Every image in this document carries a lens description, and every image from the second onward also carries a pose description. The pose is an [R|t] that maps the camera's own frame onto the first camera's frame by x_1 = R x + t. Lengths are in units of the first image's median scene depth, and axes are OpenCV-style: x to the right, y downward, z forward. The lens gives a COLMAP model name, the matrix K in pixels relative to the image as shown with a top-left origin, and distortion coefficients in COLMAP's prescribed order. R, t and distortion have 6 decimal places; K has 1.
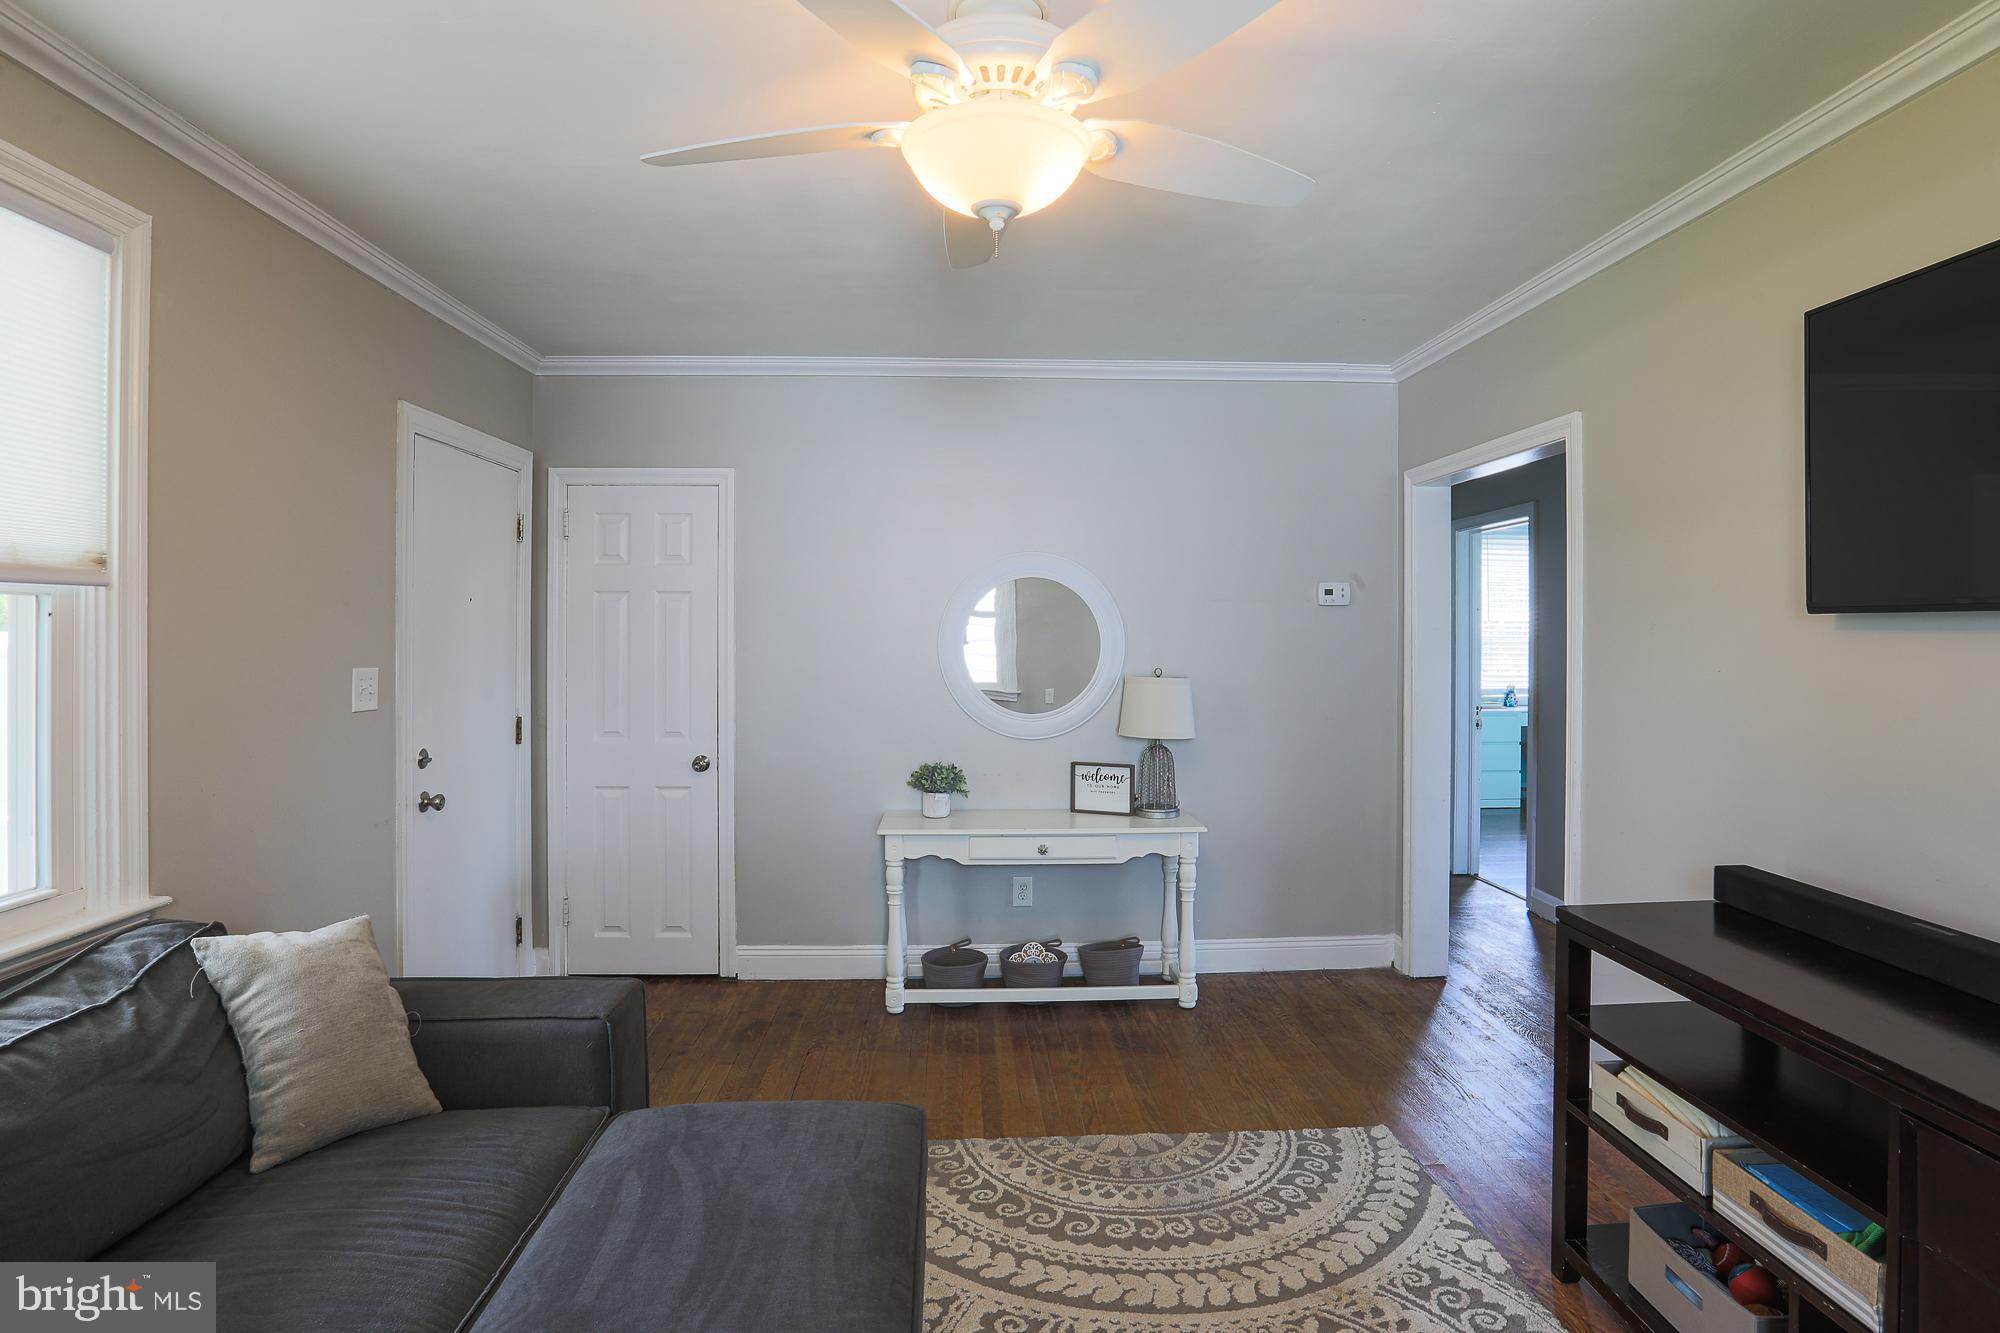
lens RADIAL K [[1056.6, 0, 1000.0], [0, 1056.6, 666.5], [0, 0, 1]] dist [-0.001983, -0.000522]
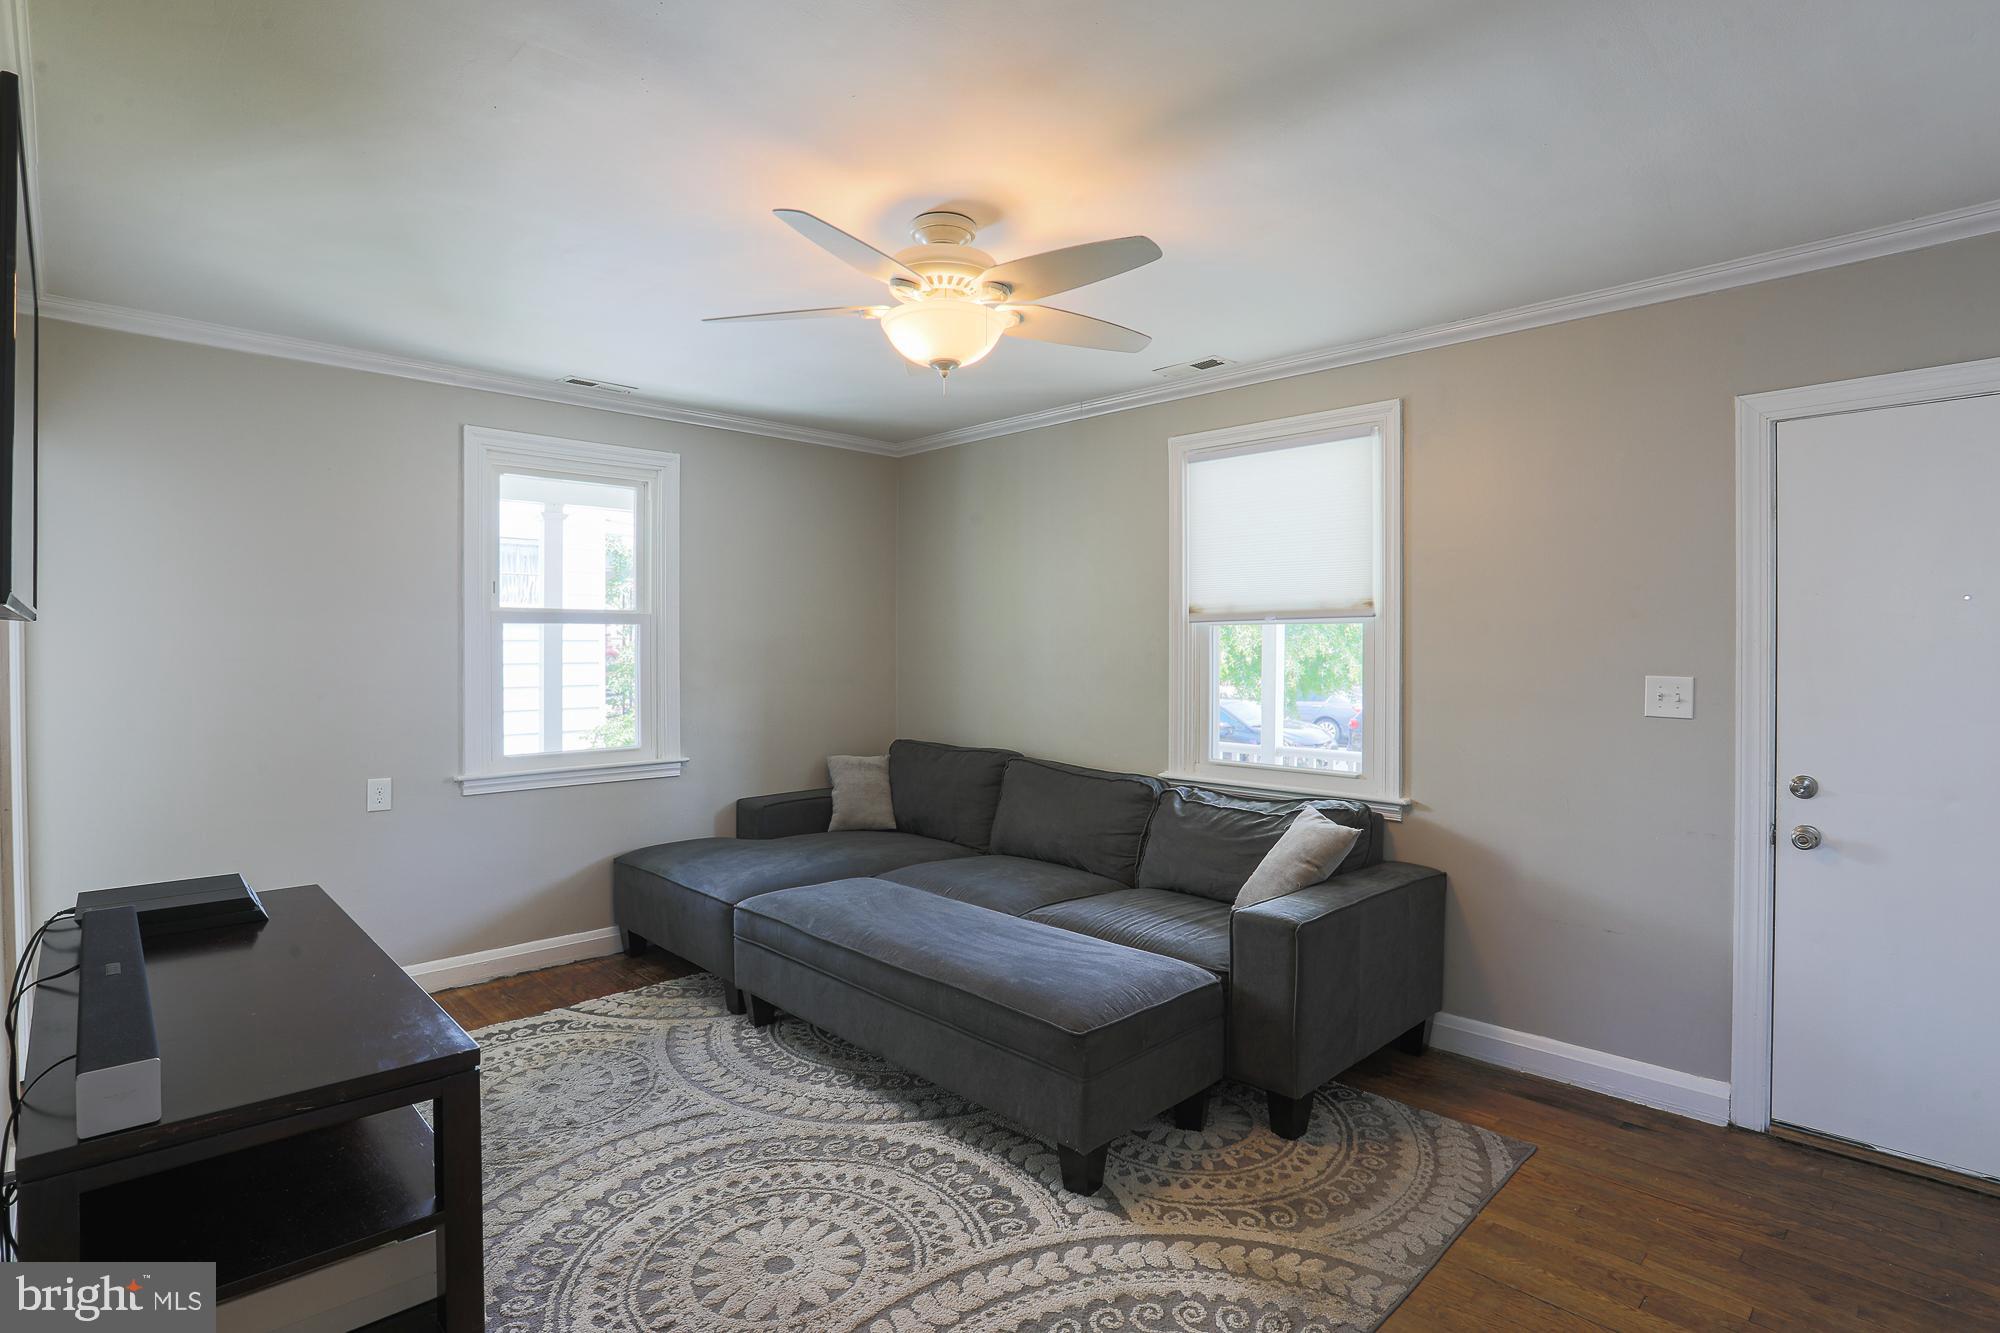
lens RADIAL K [[979.4, 0, 1006.8], [0, 979.4, 667.9], [0, 0, 1]] dist [-0.053535, 0.017684]
pose [[-0.747715, 0.014063, -0.663871, 0.654017], [-0.023314, 0.998603, 0.047412, -0.045333], [0.663611, 0.050928, -0.746342, 1.600797]]
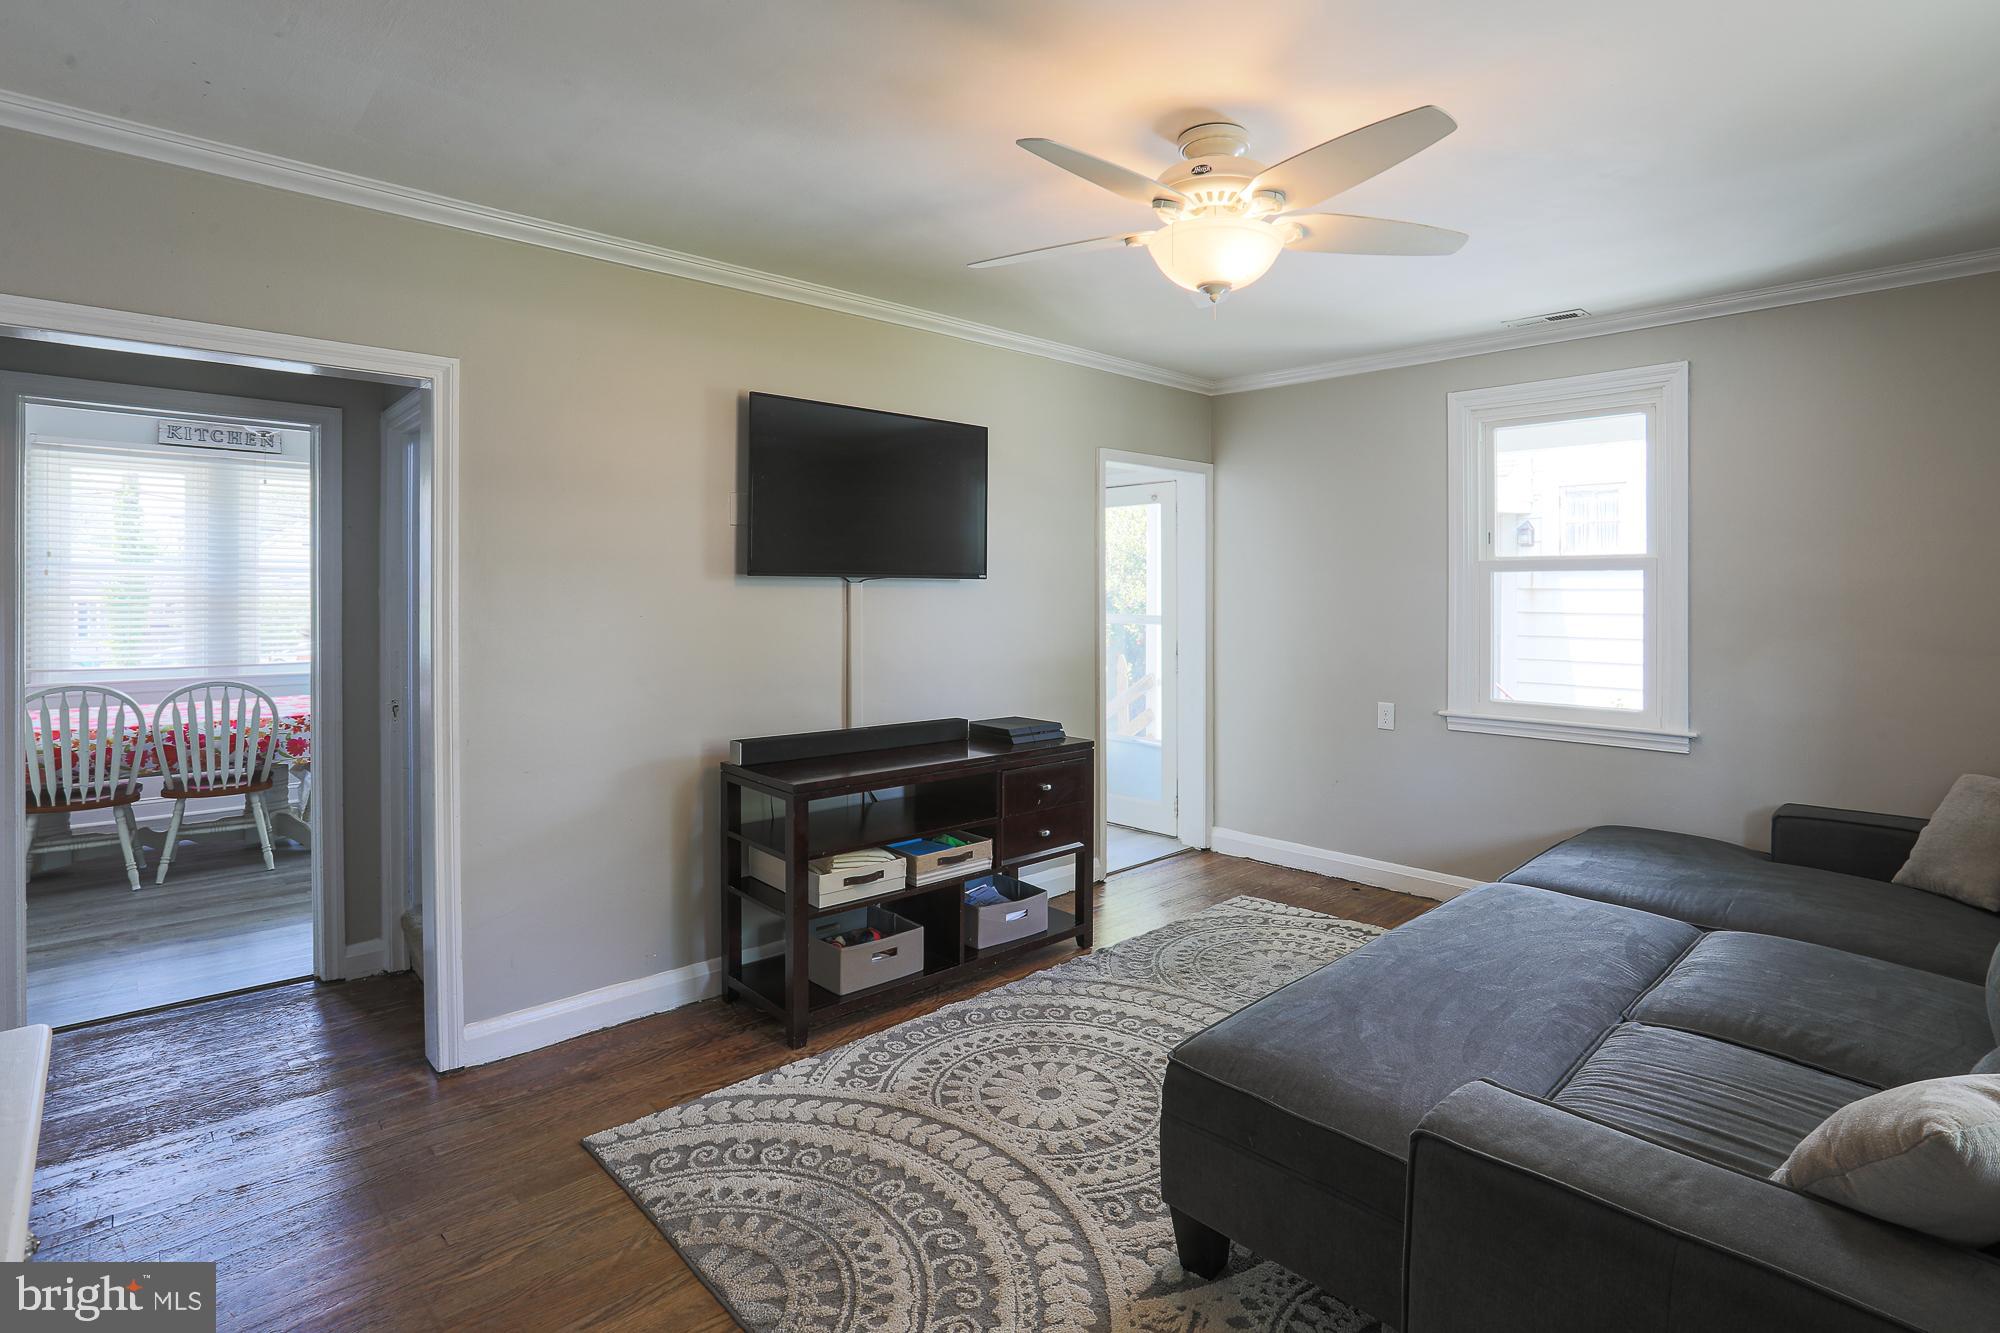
lens RADIAL K [[993.3, 0, 1051.6], [0, 993.3, 599.1], [0, 0, 1]] dist [-0.002335, -0.000068]
pose [[-0.672220, -0.007237, 0.740317, -0.642739], [0.021848, 0.999323, 0.029607, -0.044419], [-0.740029, 0.036077, -0.671606, 1.563703]]
